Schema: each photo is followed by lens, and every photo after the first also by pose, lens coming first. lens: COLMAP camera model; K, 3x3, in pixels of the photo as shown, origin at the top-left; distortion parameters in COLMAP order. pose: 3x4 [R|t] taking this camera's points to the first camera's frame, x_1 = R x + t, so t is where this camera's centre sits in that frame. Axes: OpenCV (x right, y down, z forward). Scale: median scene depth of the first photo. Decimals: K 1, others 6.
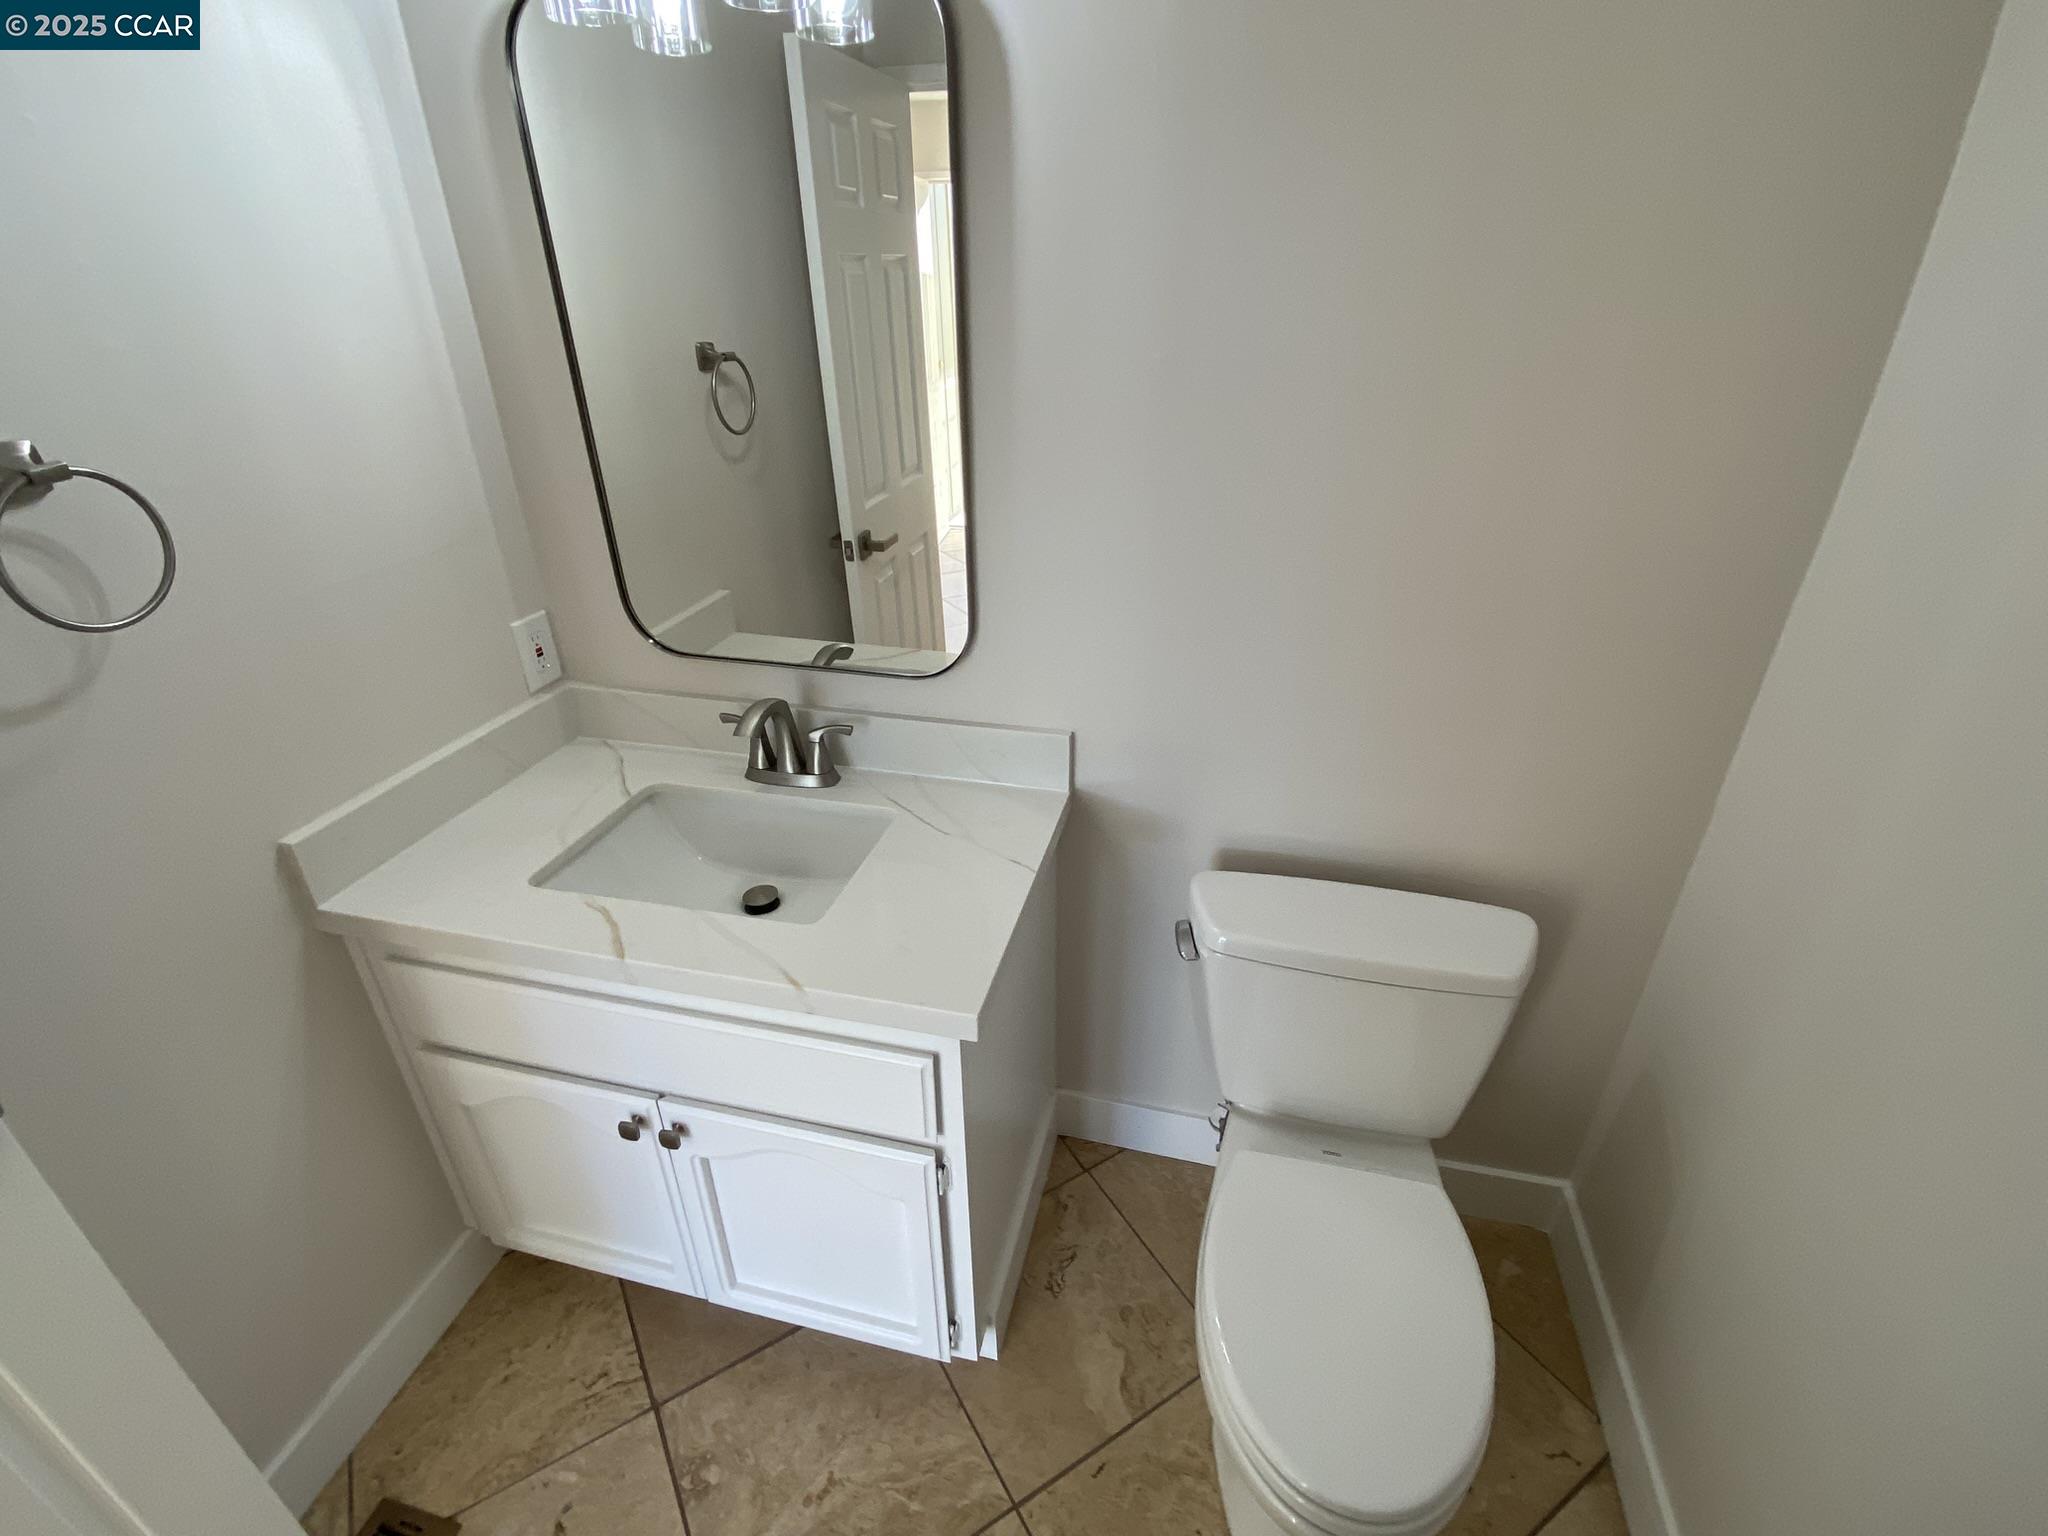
lens RADIAL K [[939.7, 0, 1024.0], [0, 939.7, 766.8], [0, 0, 1]] dist [-0.012766, -0.000237]
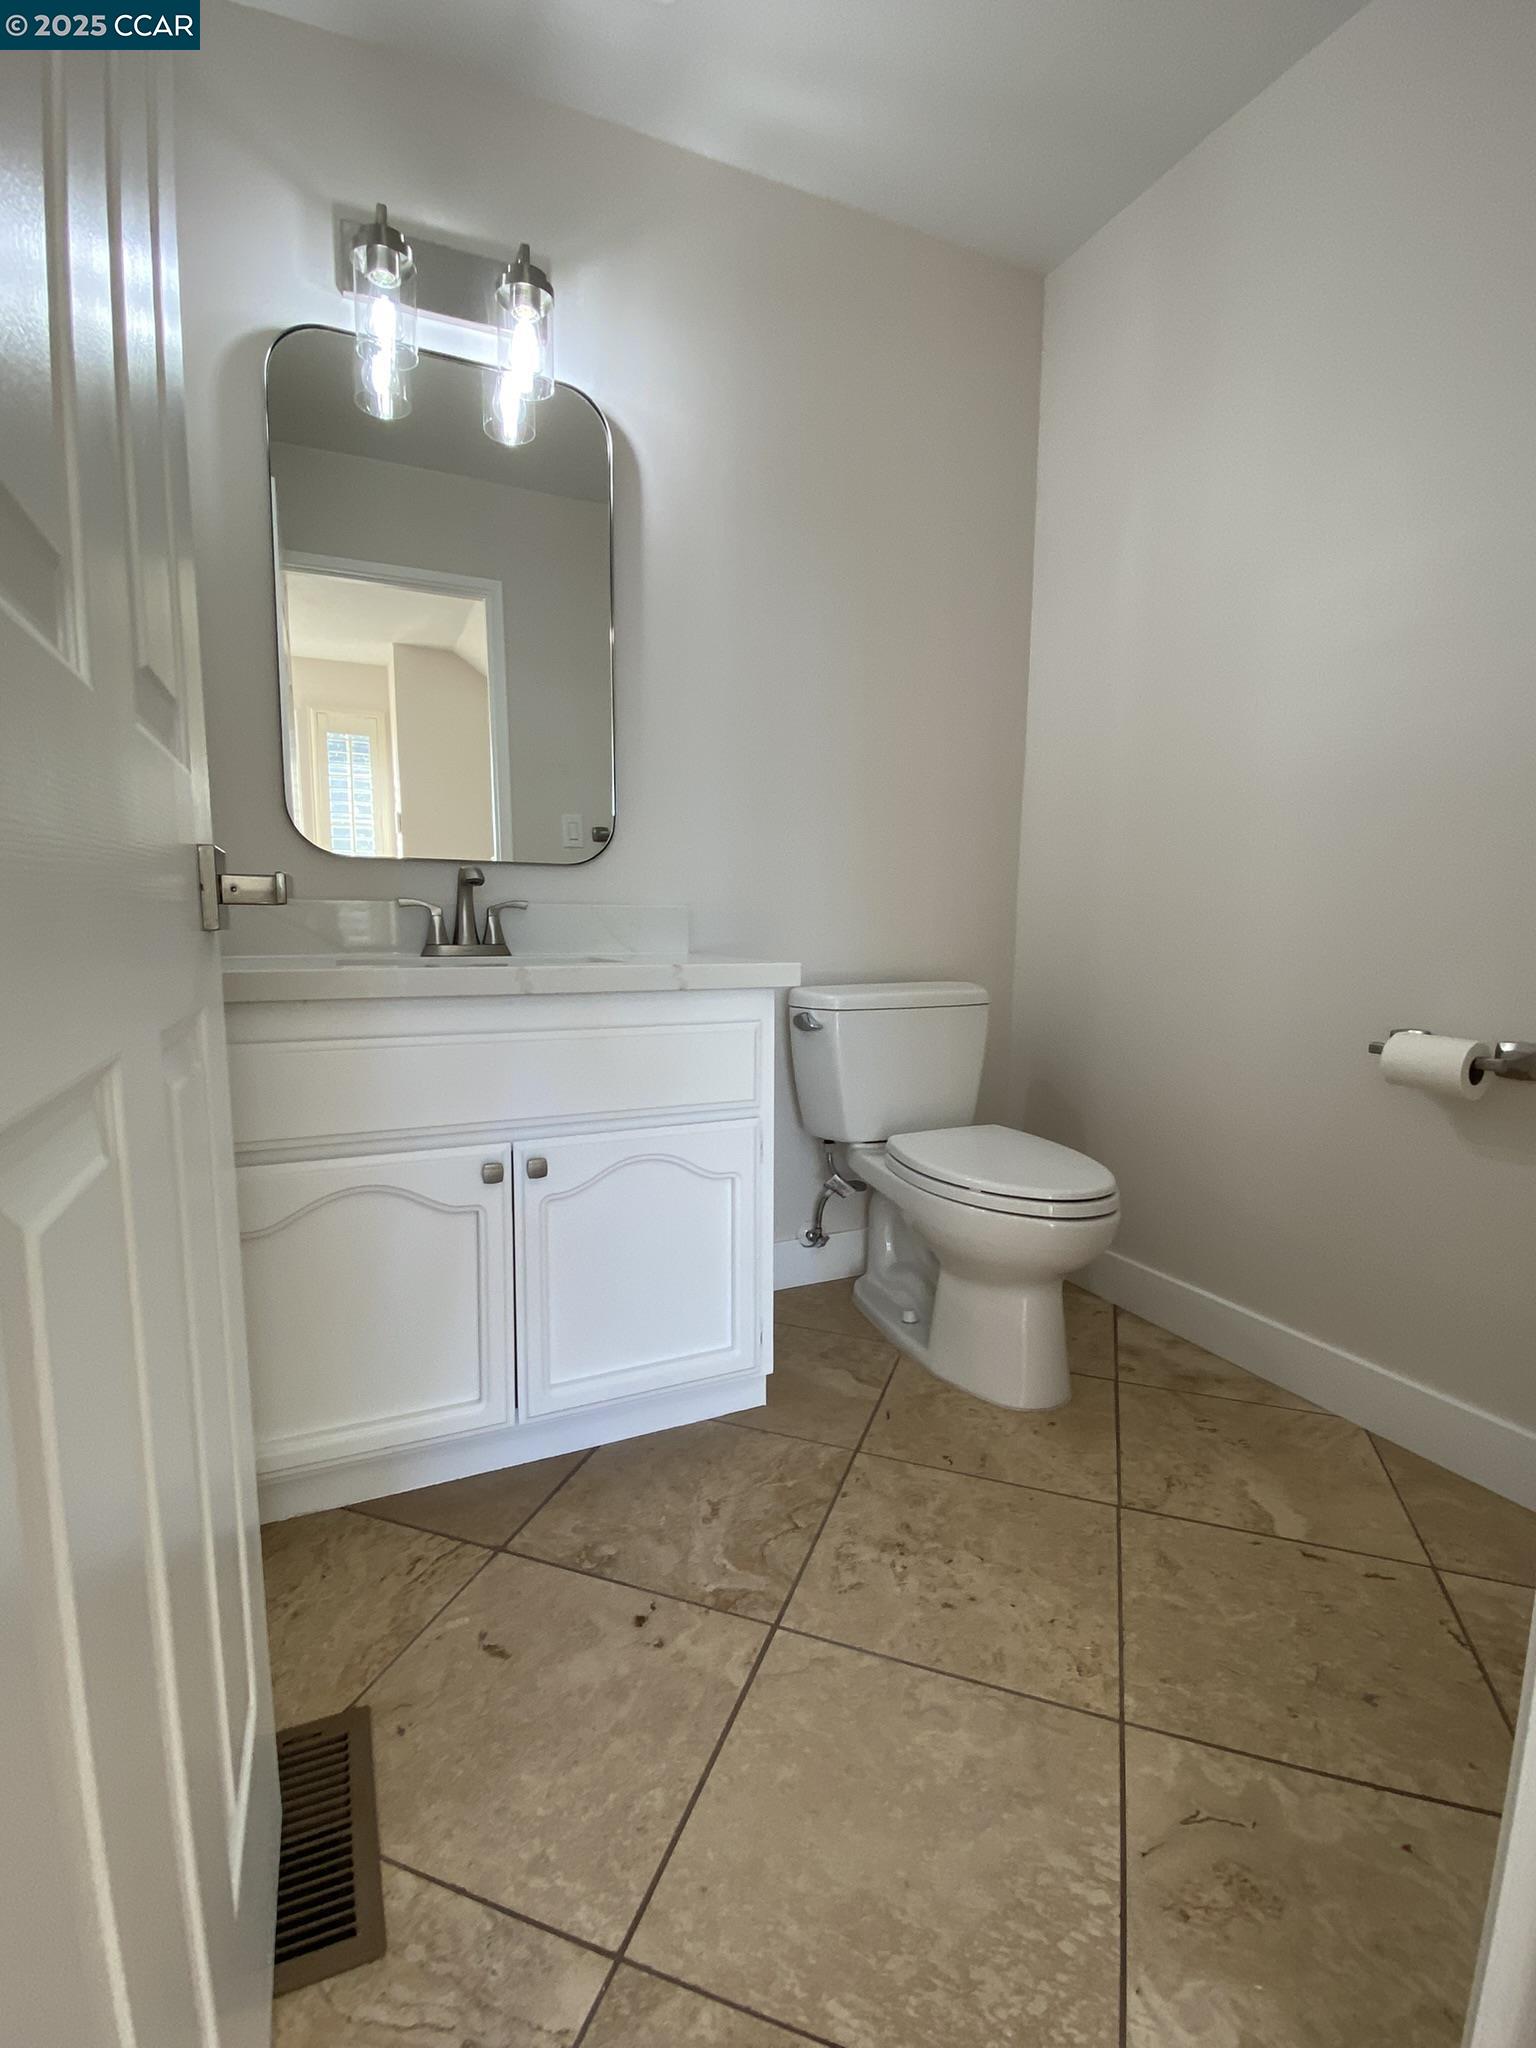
lens RADIAL K [[939.7, 0, 767.4], [0, 939.7, 1030.0], [0, 0, 1]] dist [-0.012766, -0.000237]
pose [[0.779485, -0.060564, 0.623486, -0.769061], [0.272610, 0.928920, -0.250584, 0.545420], [-0.563992, 0.365295, 0.740589, -0.002253]]
